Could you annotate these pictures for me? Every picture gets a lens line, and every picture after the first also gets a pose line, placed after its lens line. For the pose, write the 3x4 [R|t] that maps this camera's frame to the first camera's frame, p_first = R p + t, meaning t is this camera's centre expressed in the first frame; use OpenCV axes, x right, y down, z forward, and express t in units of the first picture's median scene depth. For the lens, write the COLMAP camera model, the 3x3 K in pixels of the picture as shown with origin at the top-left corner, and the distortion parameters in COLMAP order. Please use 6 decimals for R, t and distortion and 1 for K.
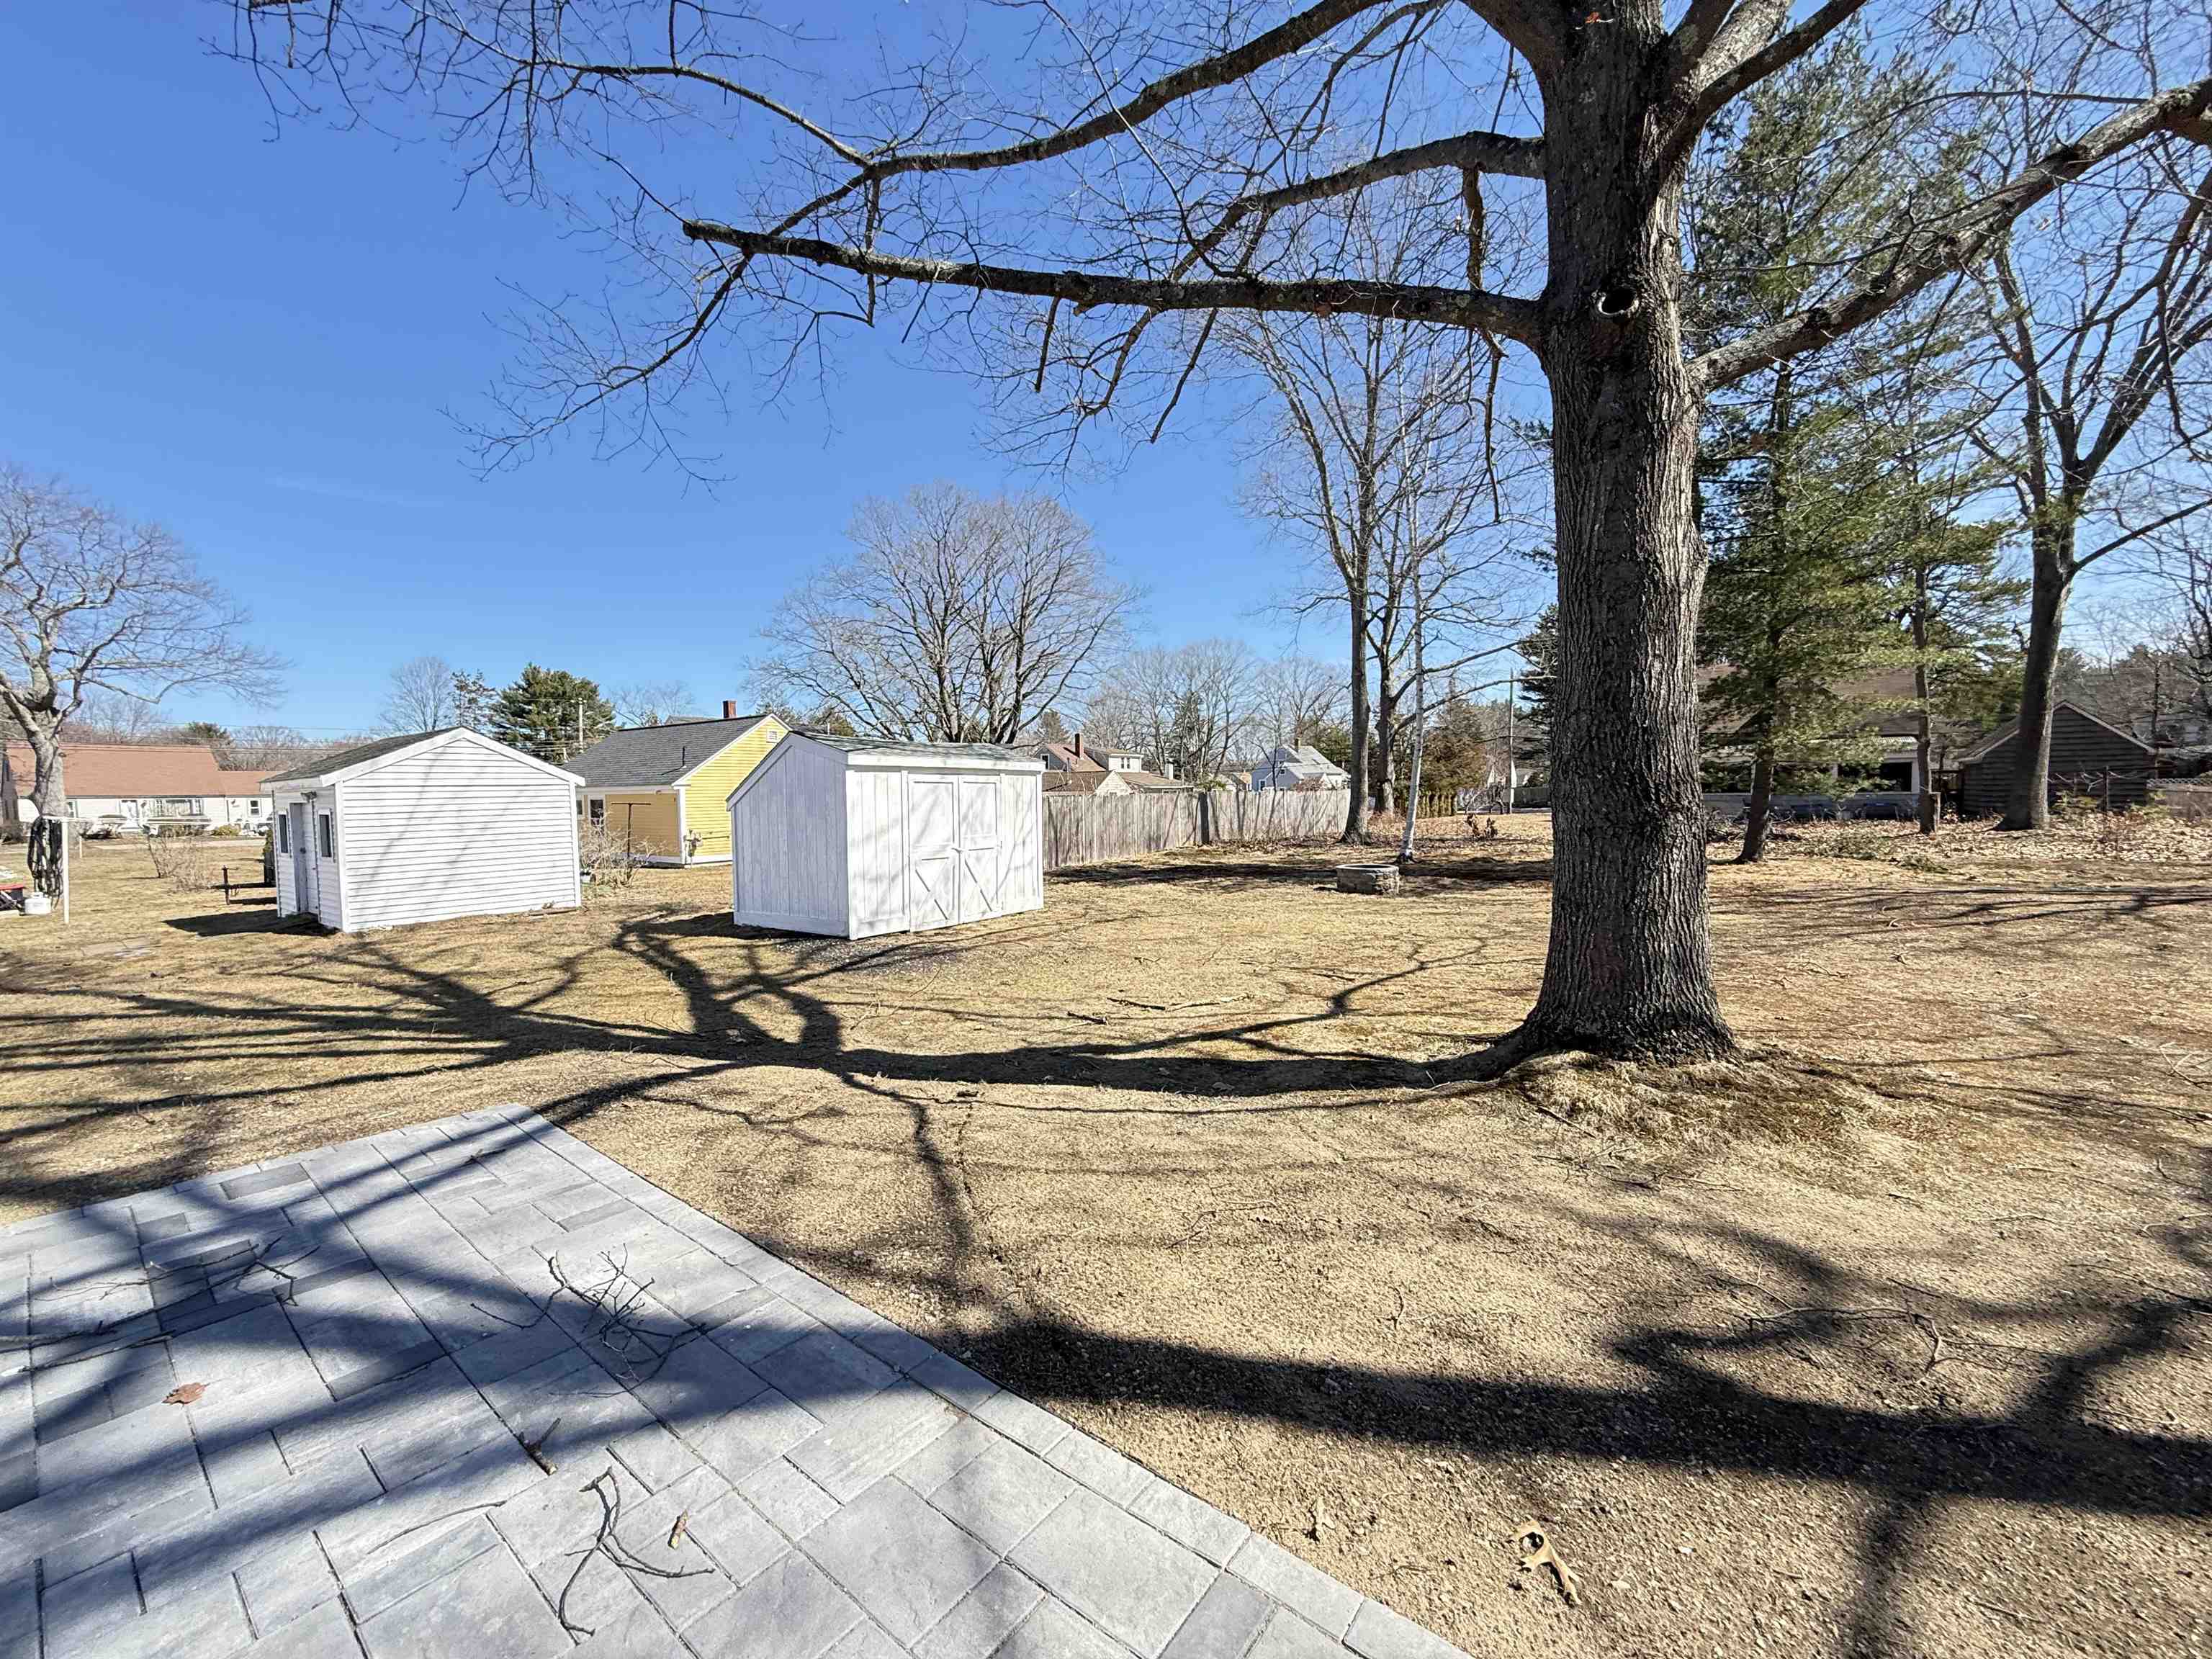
lens RADIAL K [[889.0, 0, 1096.9], [0, 889.0, 833.9], [0, 0, 1]] dist [-0.002730, 0.000124]
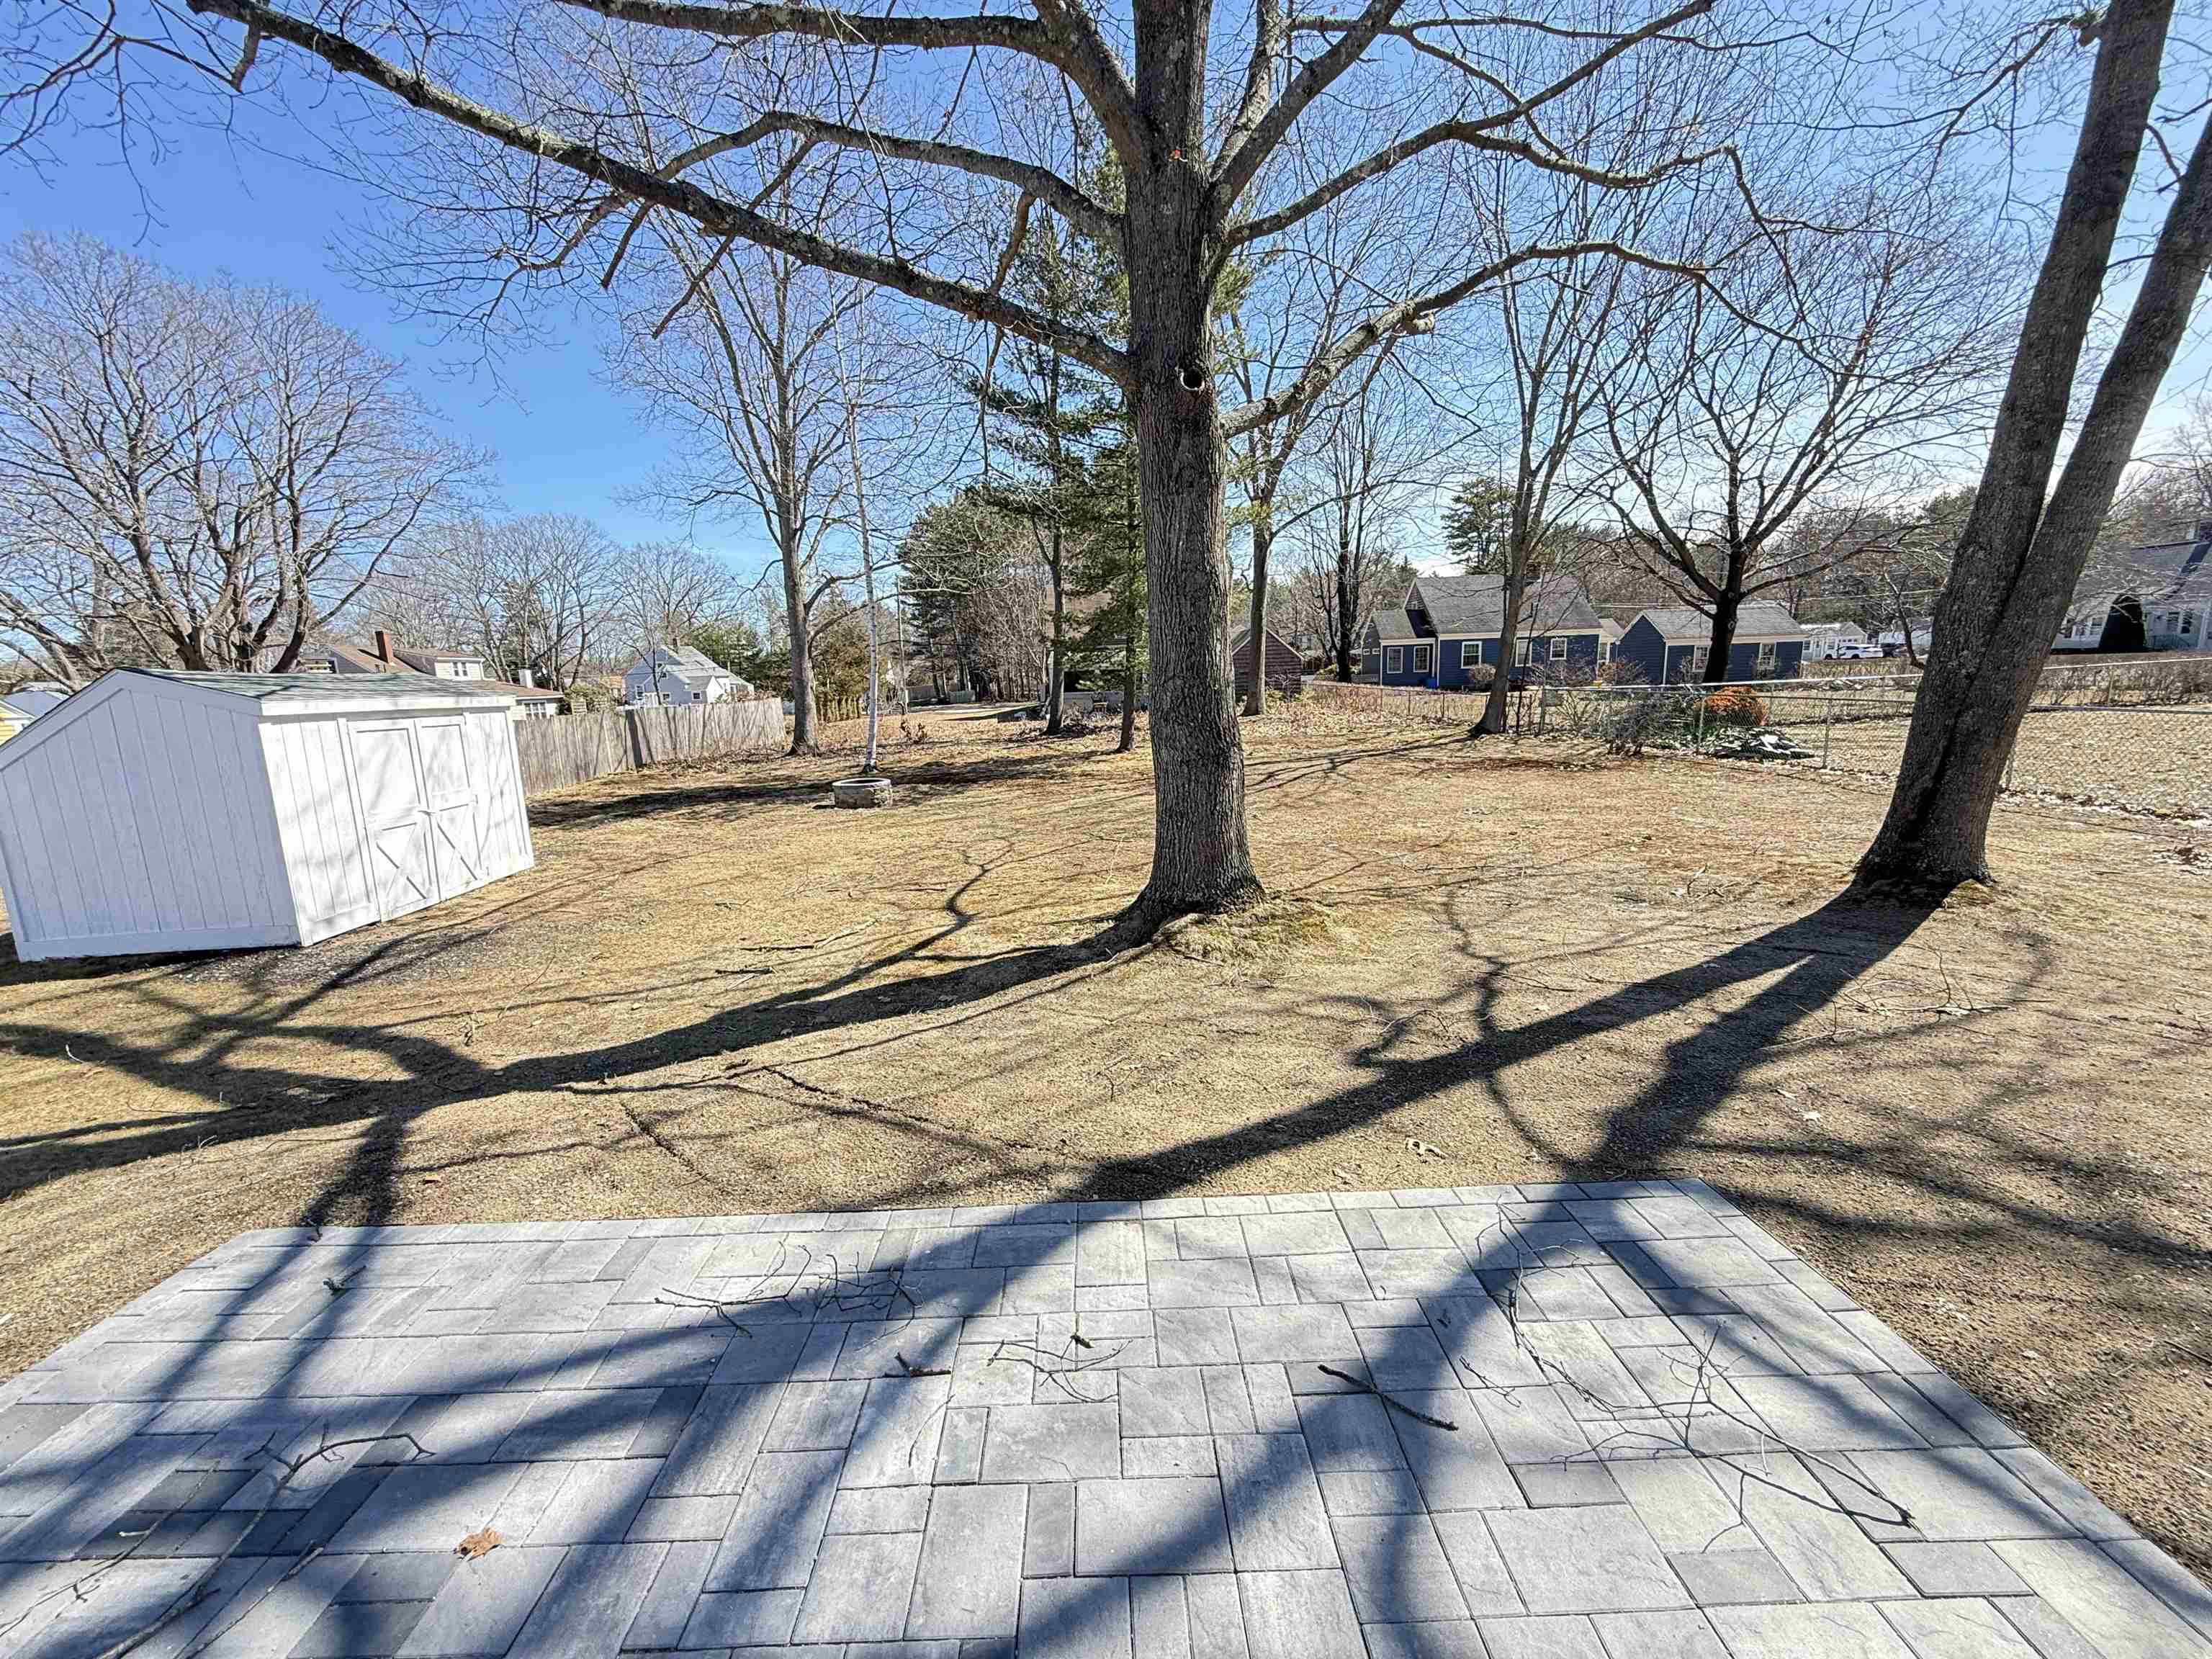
lens RADIAL K [[894.3, 0, 1107.1], [0, 894.3, 839.3], [0, 0, 1]] dist [-0.005718, -0.000197]
pose [[0.769590, -0.130721, 0.625014, -0.412788], [0.054672, 0.988716, 0.139471, -0.079111], [-0.636193, -0.073165, 0.768053, -0.033298]]
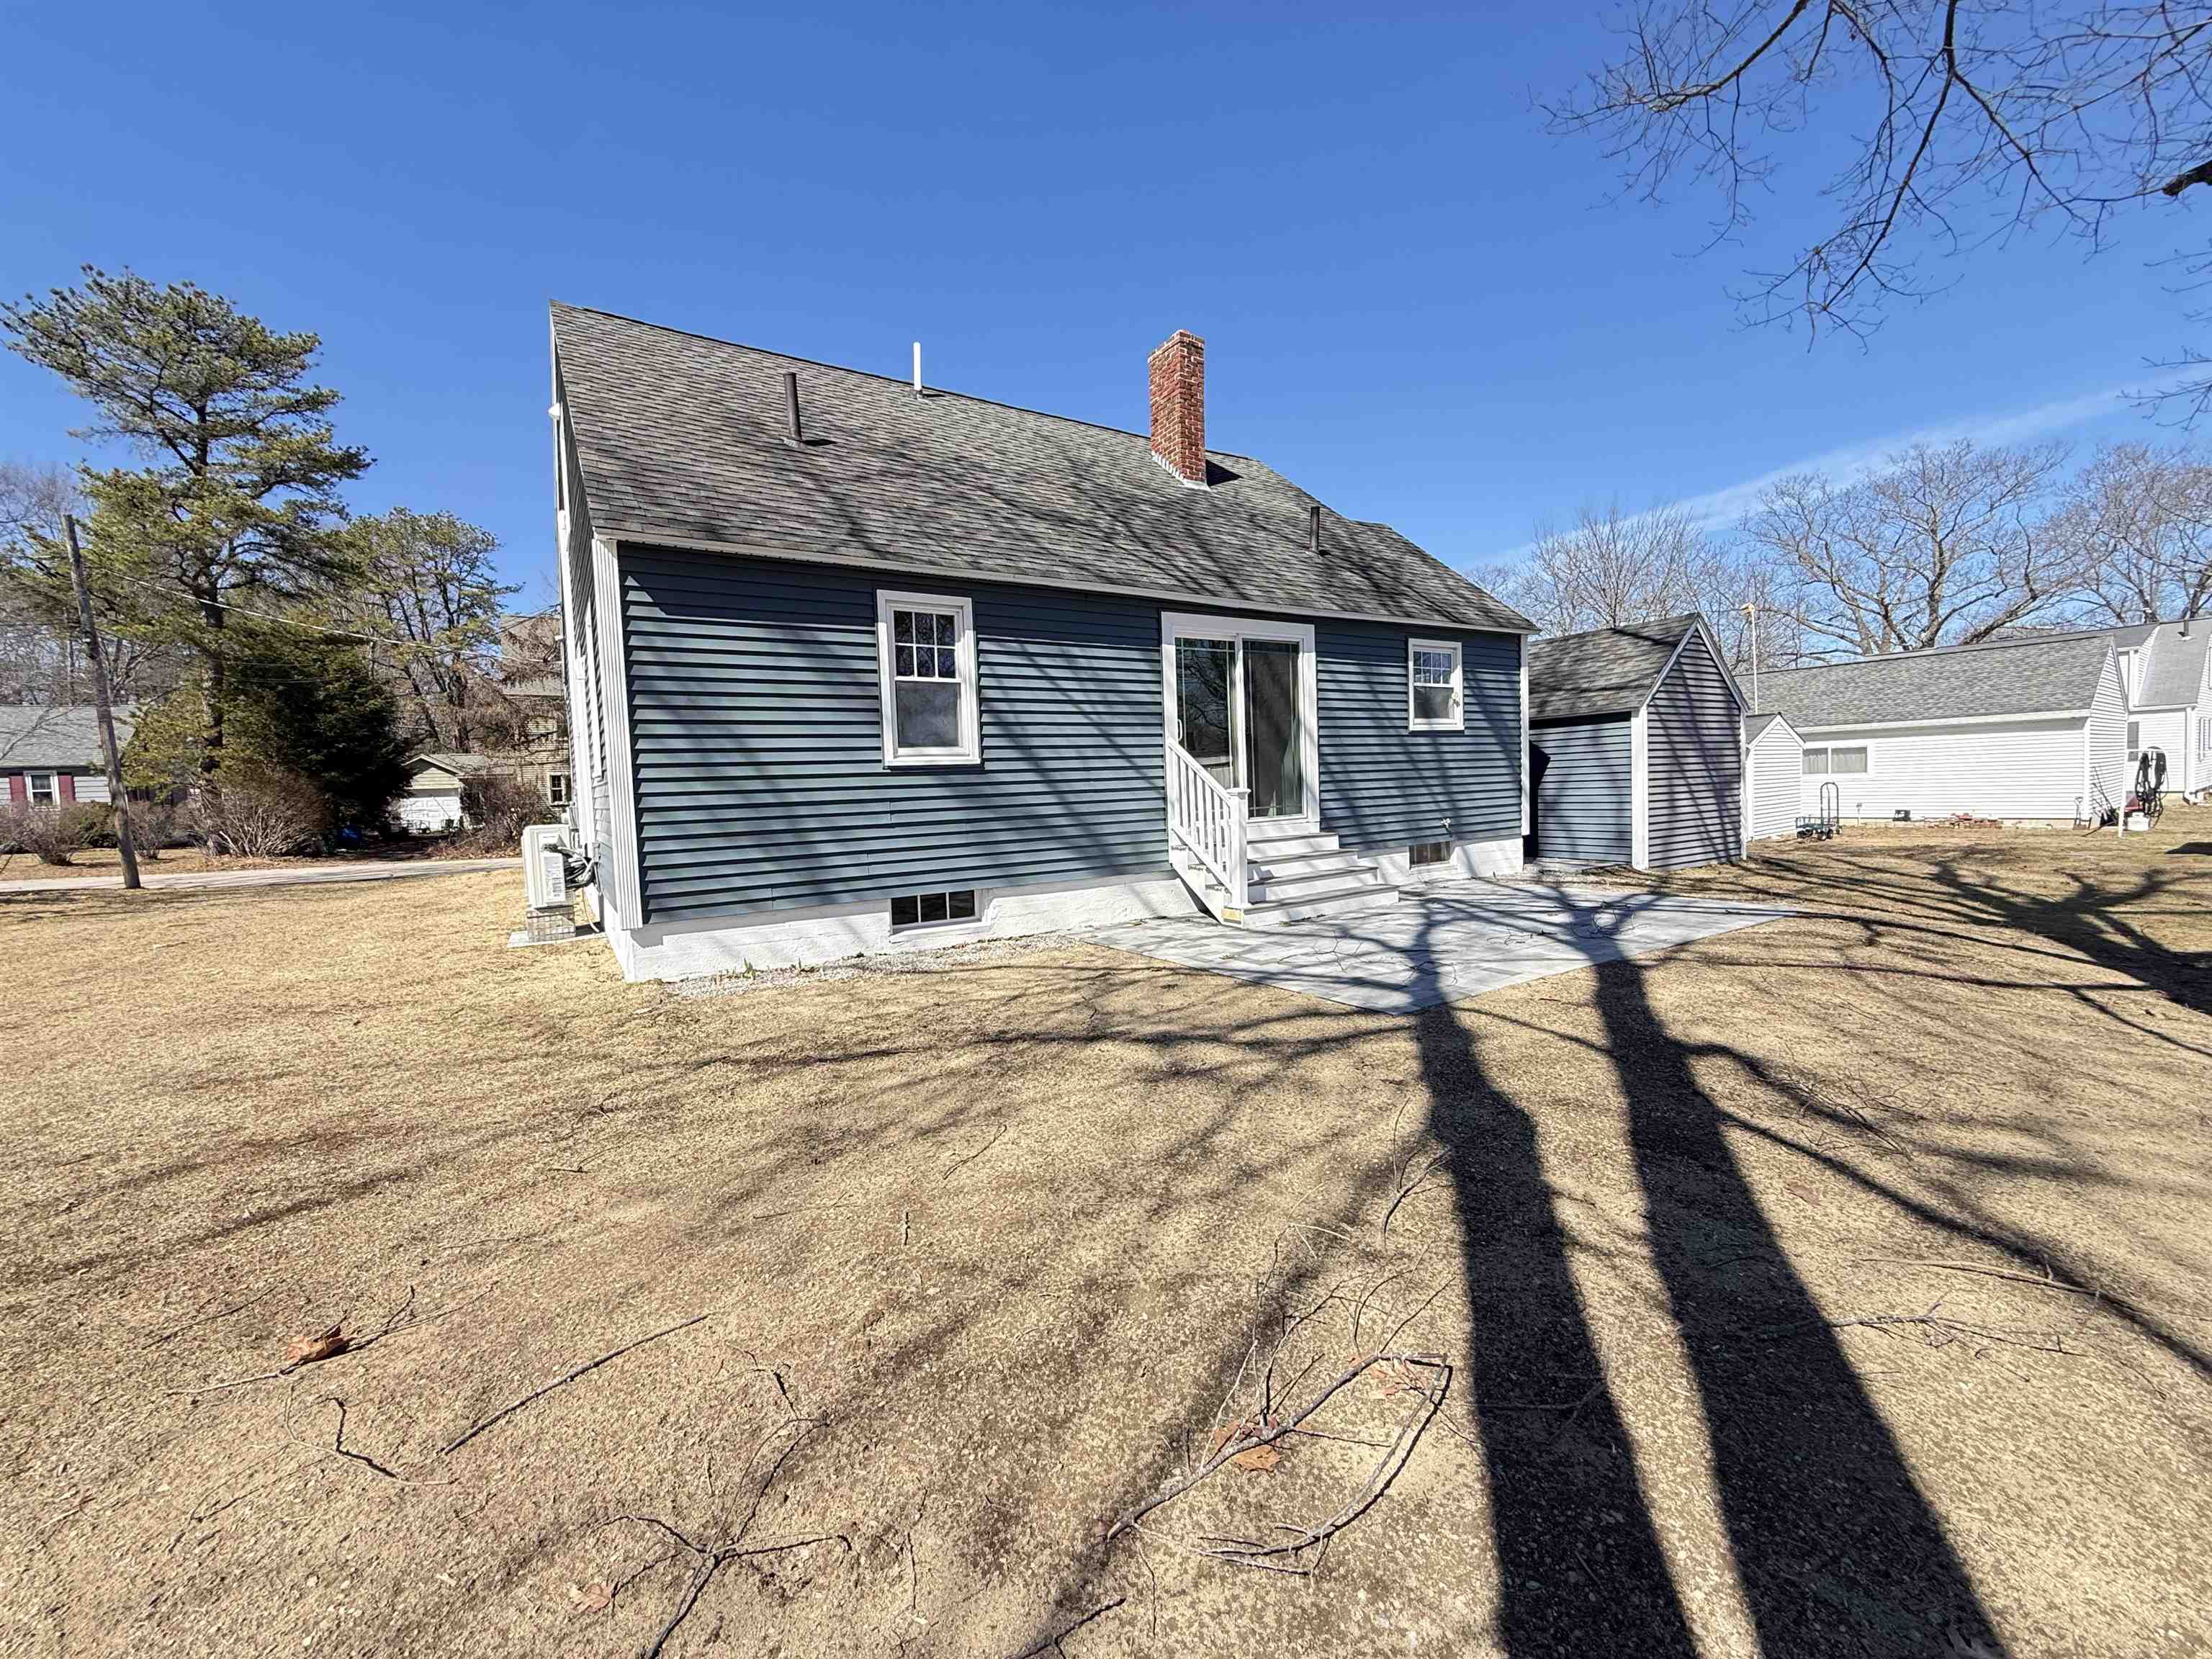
lens RADIAL K [[882.1, 0, 1106.0], [0, 882.1, 829.5], [0, 0, 1]] dist [0.001160, -0.000143]
pose [[-0.306717, 0.075442, -0.948806, 1.163160], [-0.000998, 0.996828, 0.079583, 0.001588], [0.951800, 0.025357, -0.305669, 0.158721]]
